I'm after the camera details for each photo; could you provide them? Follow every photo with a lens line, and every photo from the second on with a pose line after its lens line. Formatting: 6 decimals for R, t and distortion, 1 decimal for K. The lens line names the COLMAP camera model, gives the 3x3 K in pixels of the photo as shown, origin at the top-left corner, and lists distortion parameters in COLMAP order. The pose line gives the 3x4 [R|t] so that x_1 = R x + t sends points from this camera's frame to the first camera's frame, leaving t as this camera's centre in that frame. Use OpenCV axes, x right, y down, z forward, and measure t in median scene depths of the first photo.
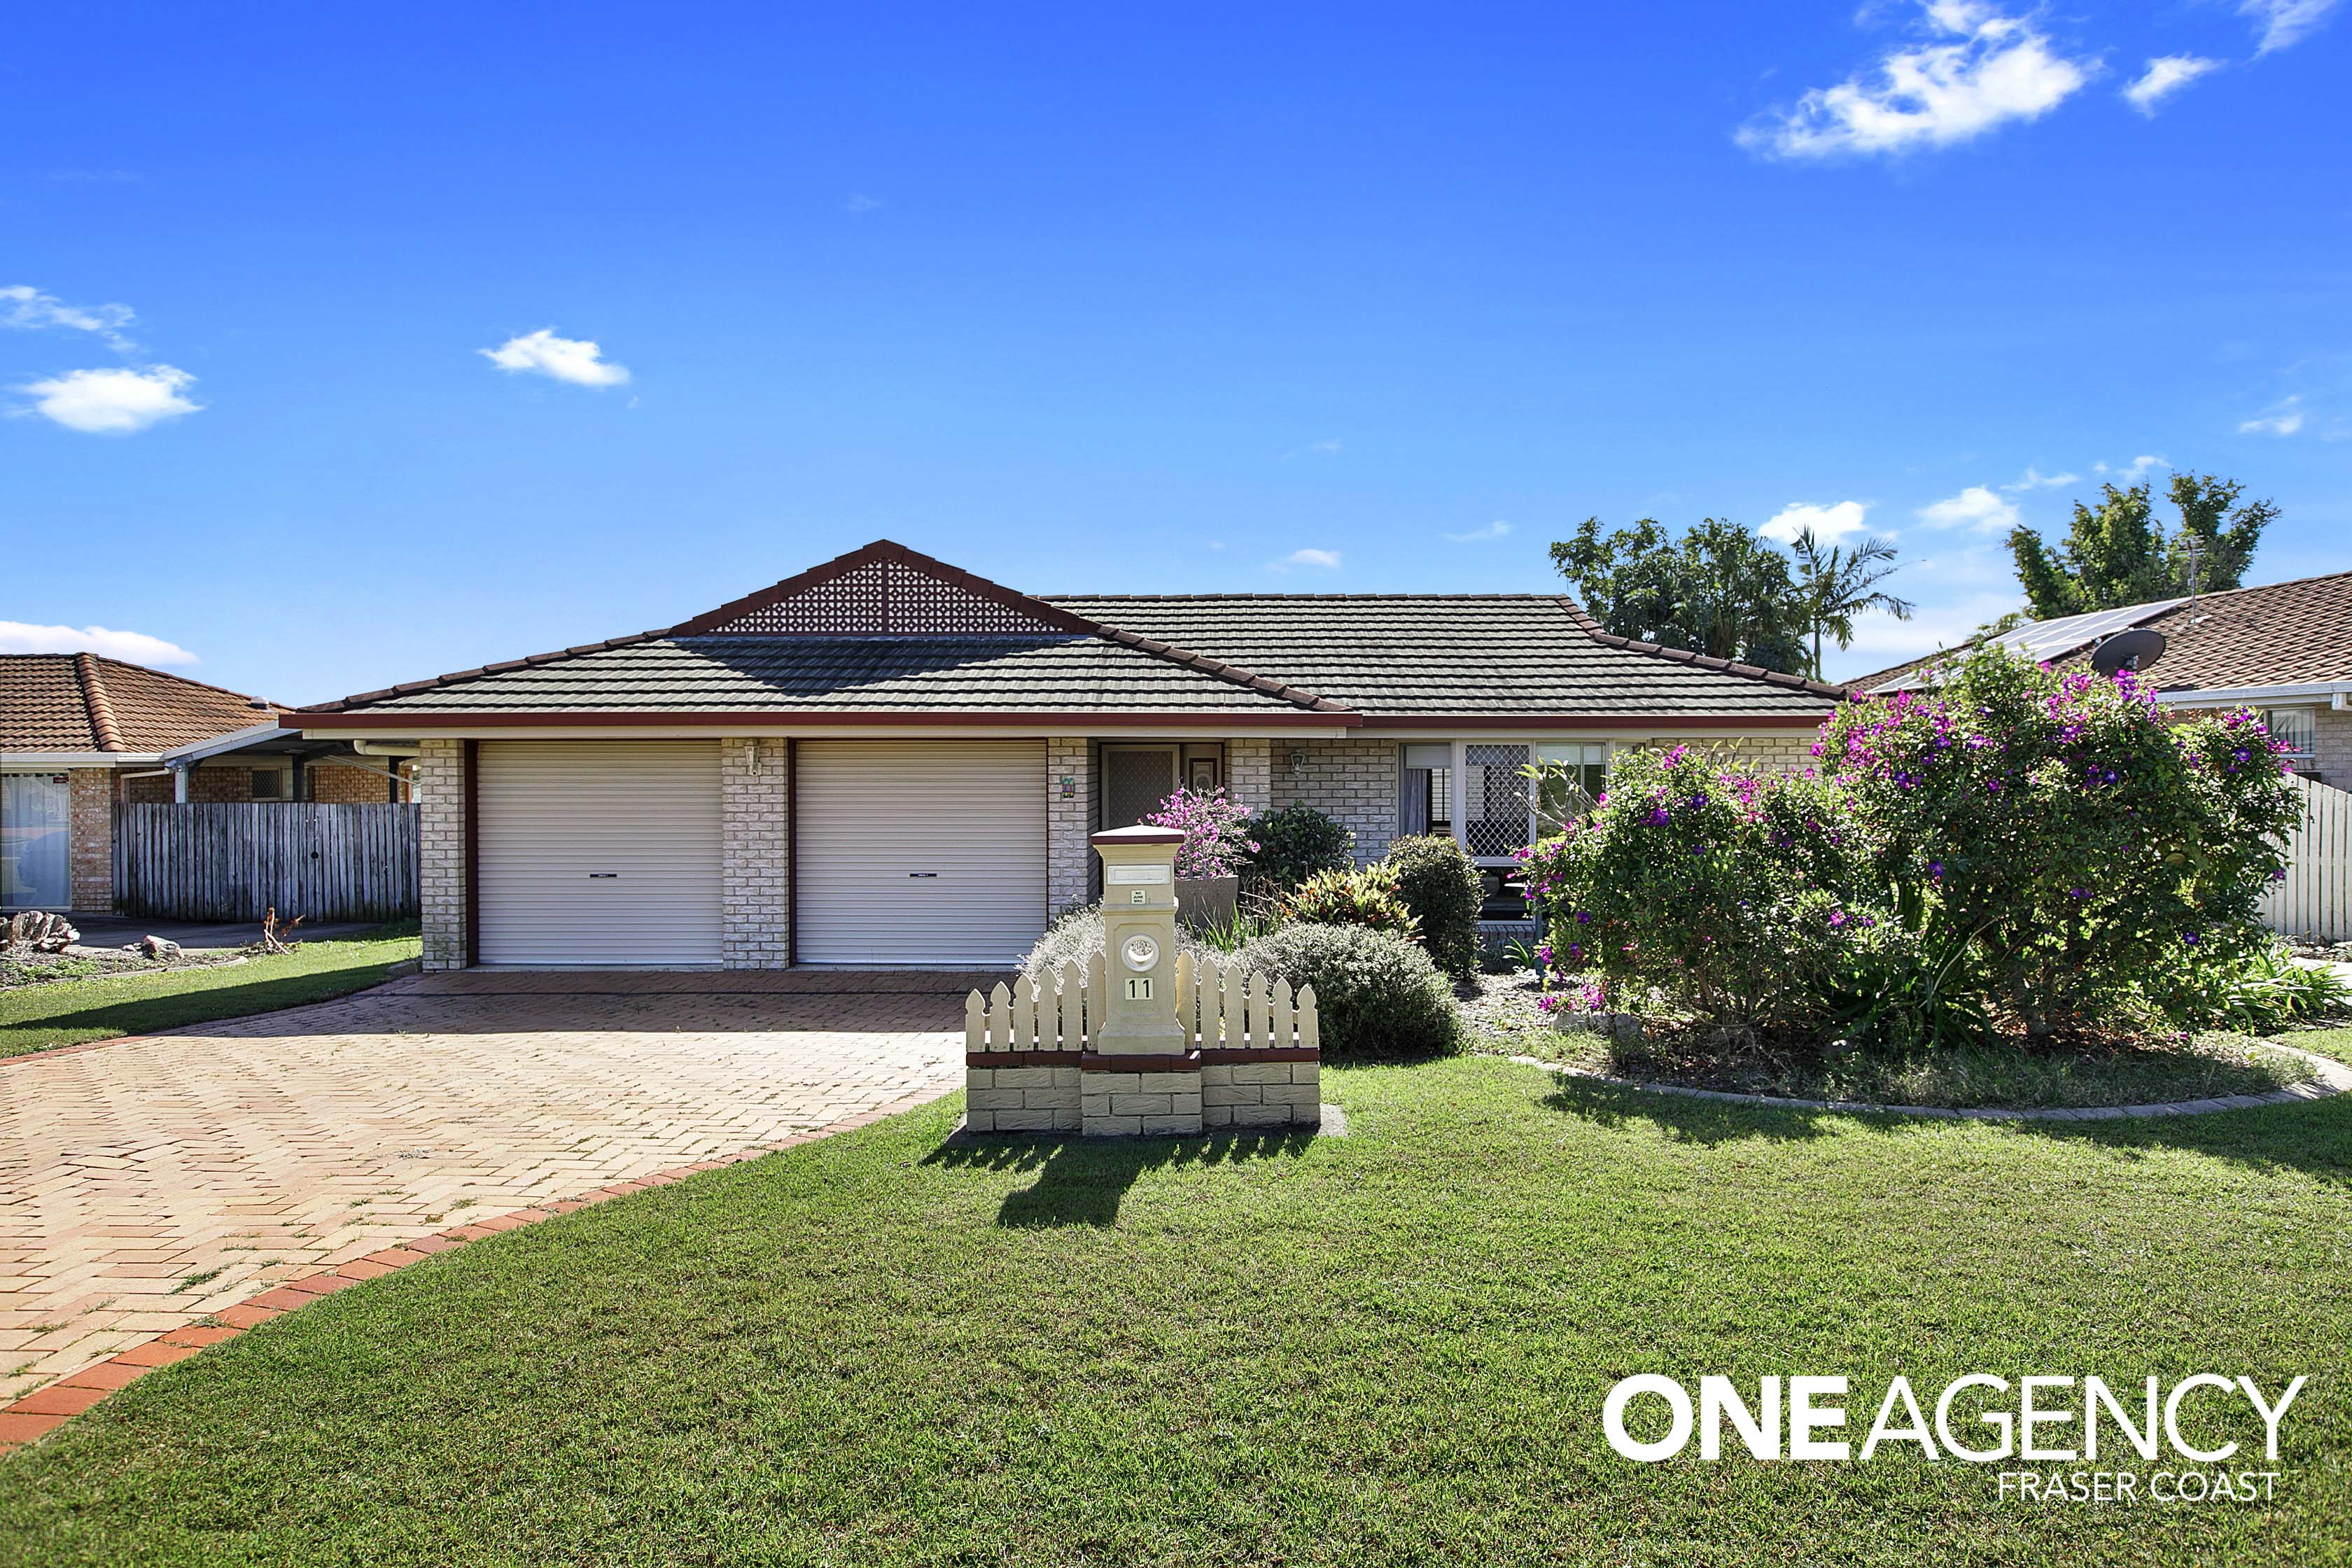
lens RADIAL K [[1318.5, 0, 1176.8], [0, 1318.5, 780.7], [0, 0, 1]] dist [-0.002480, -0.001101]
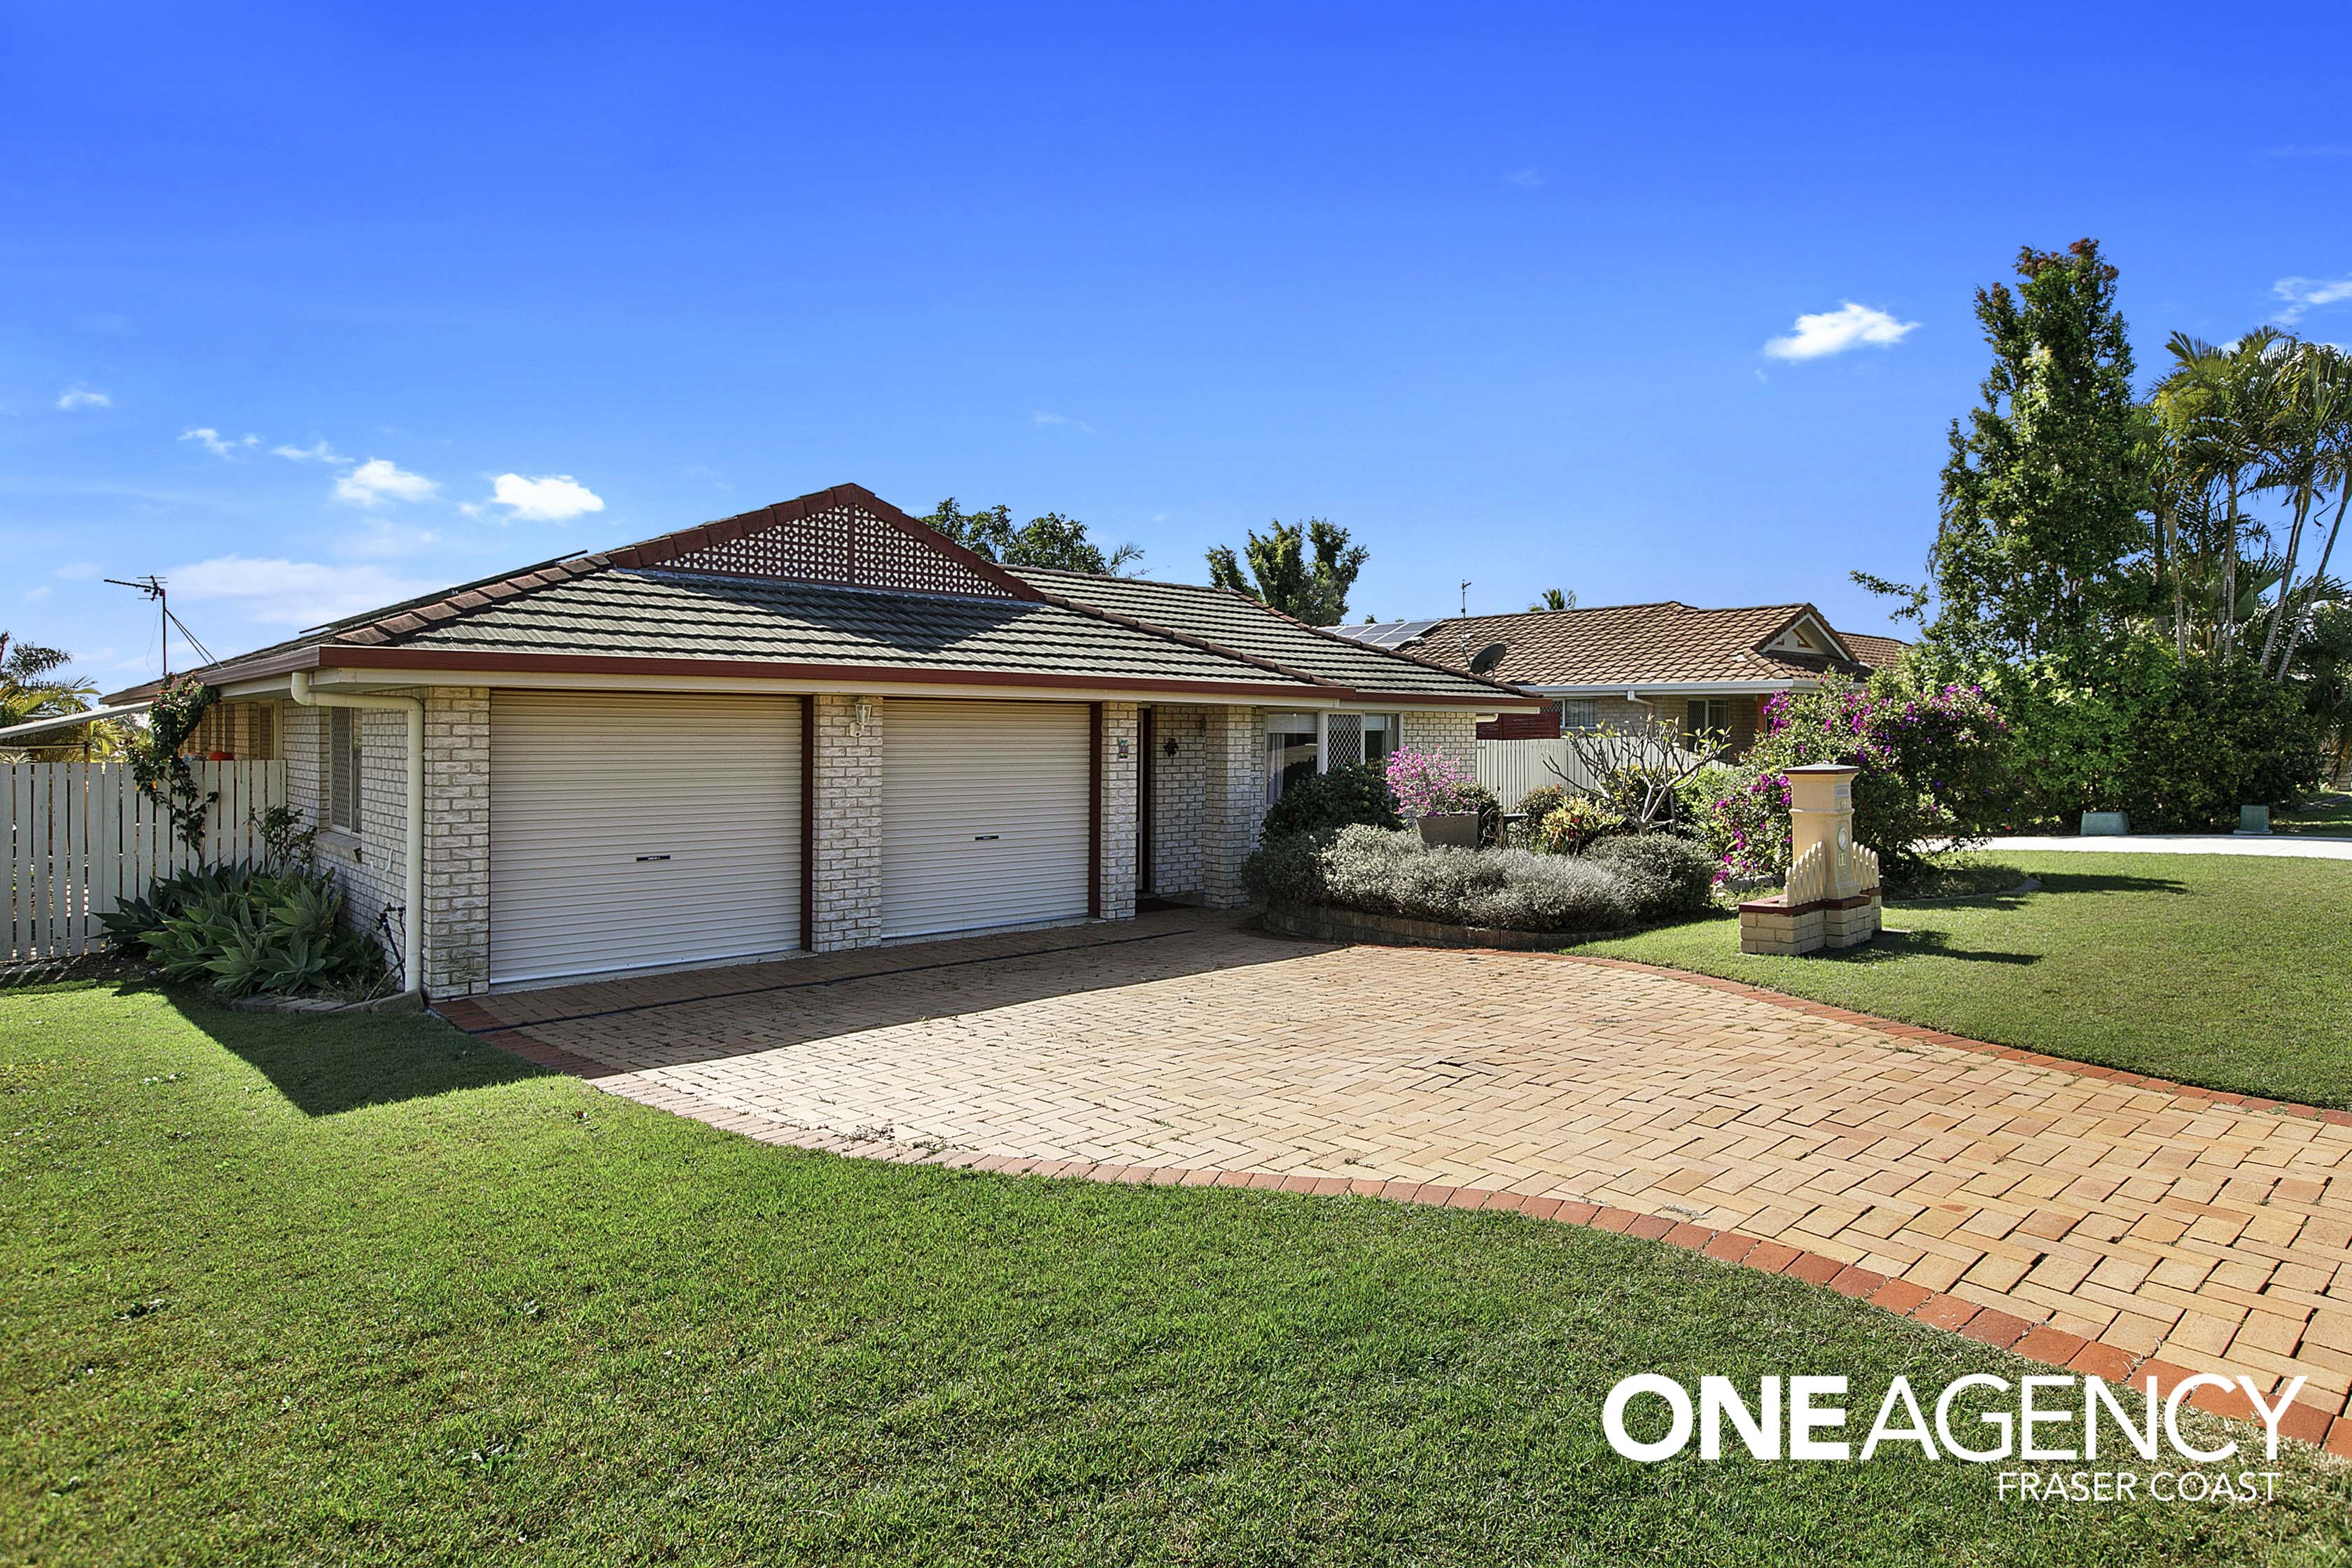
lens RADIAL K [[1318.5, 0, 1213.8], [0, 1318.5, 730.5], [0, 0, 1]] dist [-0.002480, -0.001101]
pose [[0.725758, 0.006109, 0.687923, -0.676971], [-0.001577, 0.999973, -0.007216, -0.001802], [-0.687949, 0.004152, 0.725747, 0.147117]]
